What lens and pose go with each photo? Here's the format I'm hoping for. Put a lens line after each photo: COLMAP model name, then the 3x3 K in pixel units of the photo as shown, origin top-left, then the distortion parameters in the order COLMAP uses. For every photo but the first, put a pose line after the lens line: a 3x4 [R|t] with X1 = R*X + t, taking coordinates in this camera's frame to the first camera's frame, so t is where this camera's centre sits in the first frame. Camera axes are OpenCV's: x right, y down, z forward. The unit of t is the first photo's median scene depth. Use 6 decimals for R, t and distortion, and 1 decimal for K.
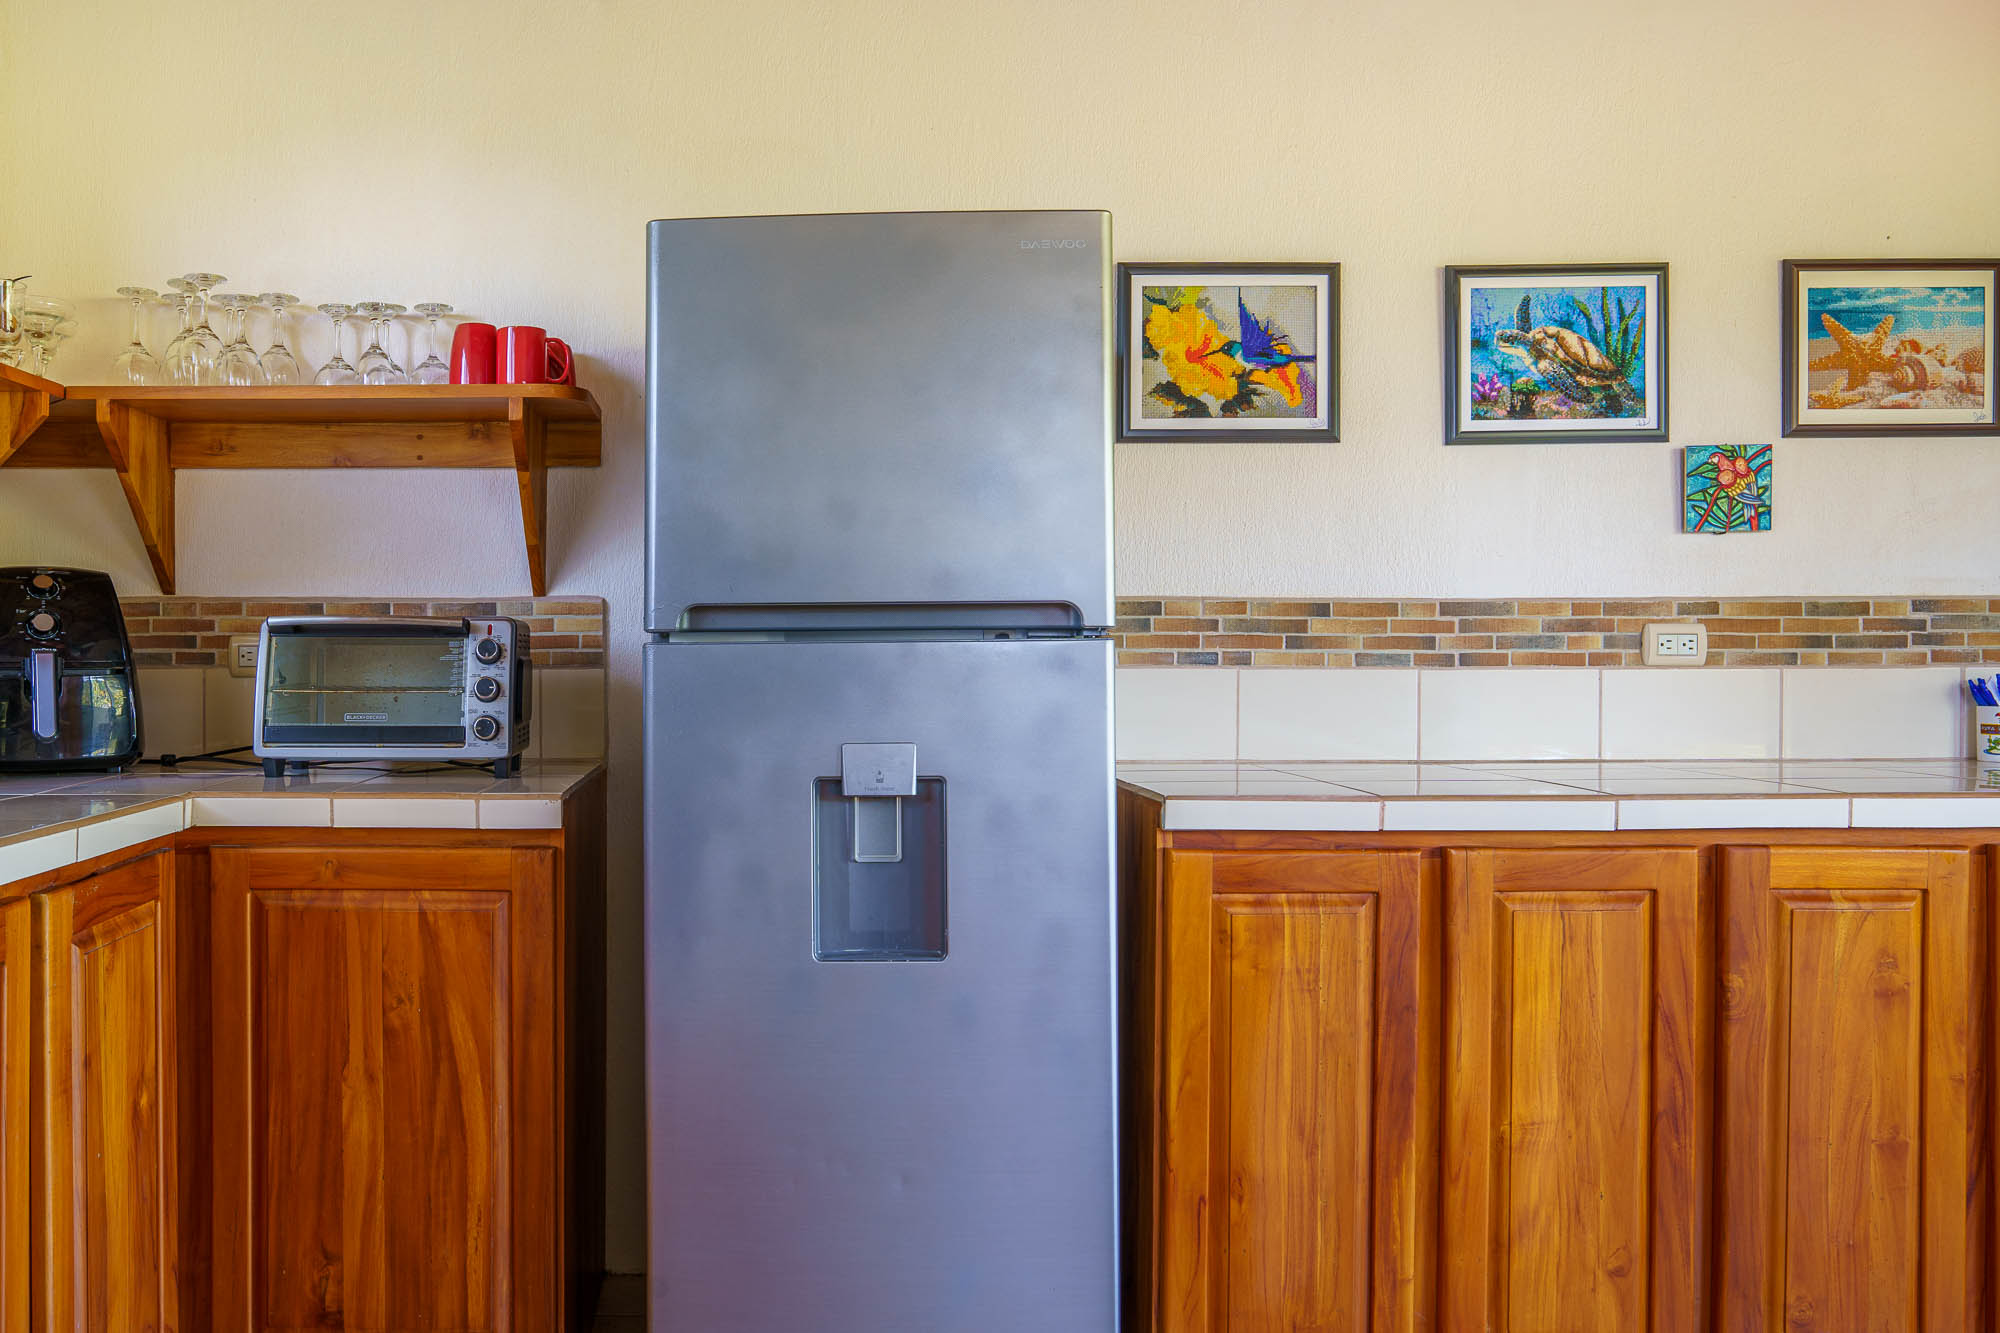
lens RADIAL K [[1410.3, 0, 1039.9], [0, 1410.3, 683.6], [0, 0, 1]] dist [-0.016193, 0.003410]
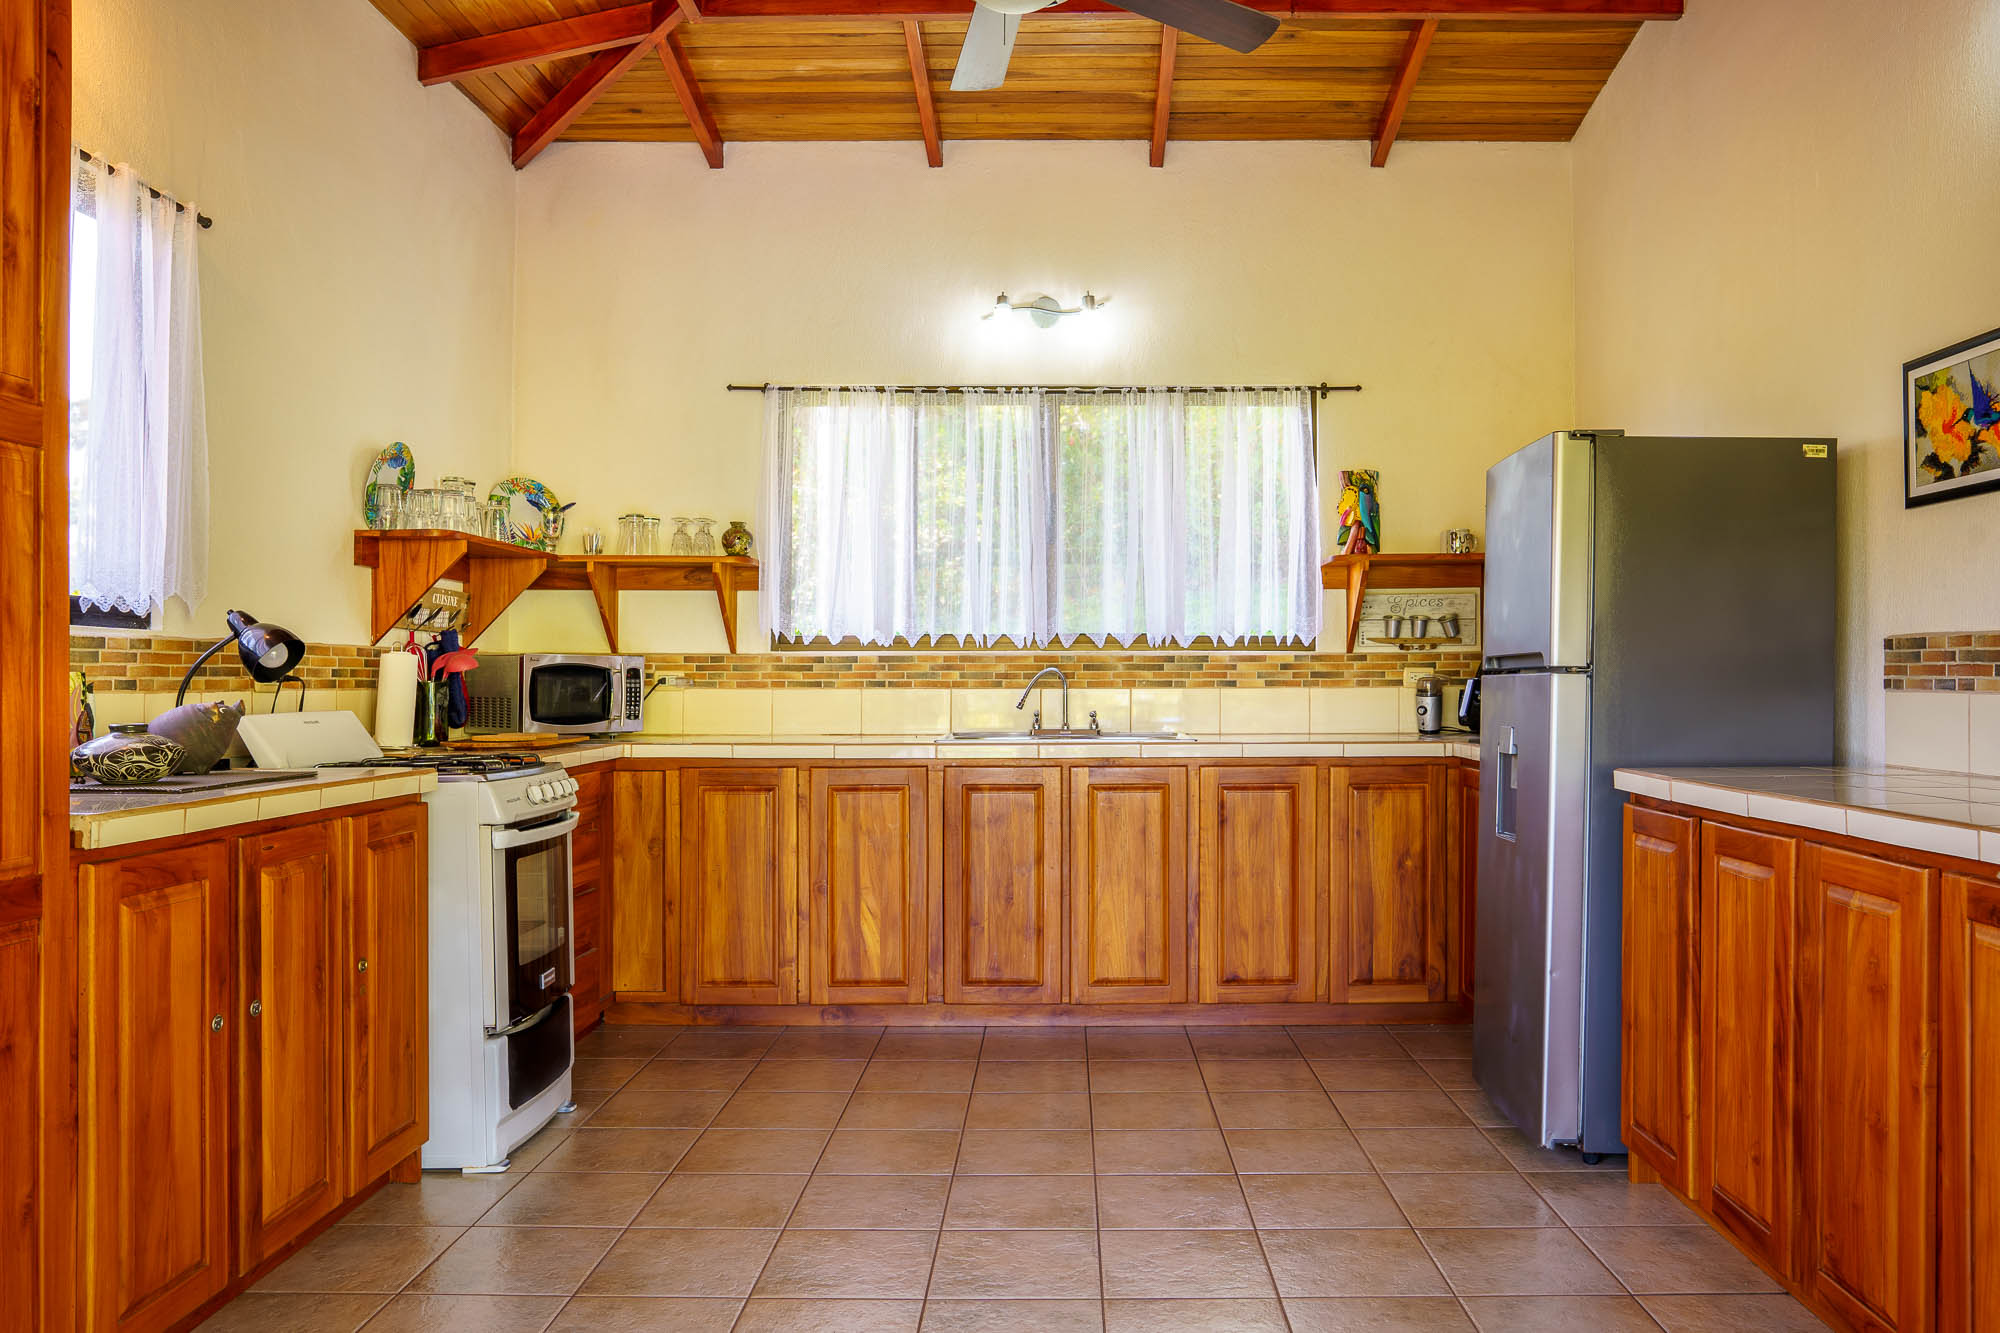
lens RADIAL K [[1410.3, 0, 1039.9], [0, 1410.3, 683.6], [0, 0, 1]] dist [-0.016193, 0.003410]
pose [[-0.004303, 0.004350, -0.999981, 1.283713], [-0.017584, 0.999836, 0.004425, -0.010617], [0.999836, 0.017603, -0.004226, 0.251779]]
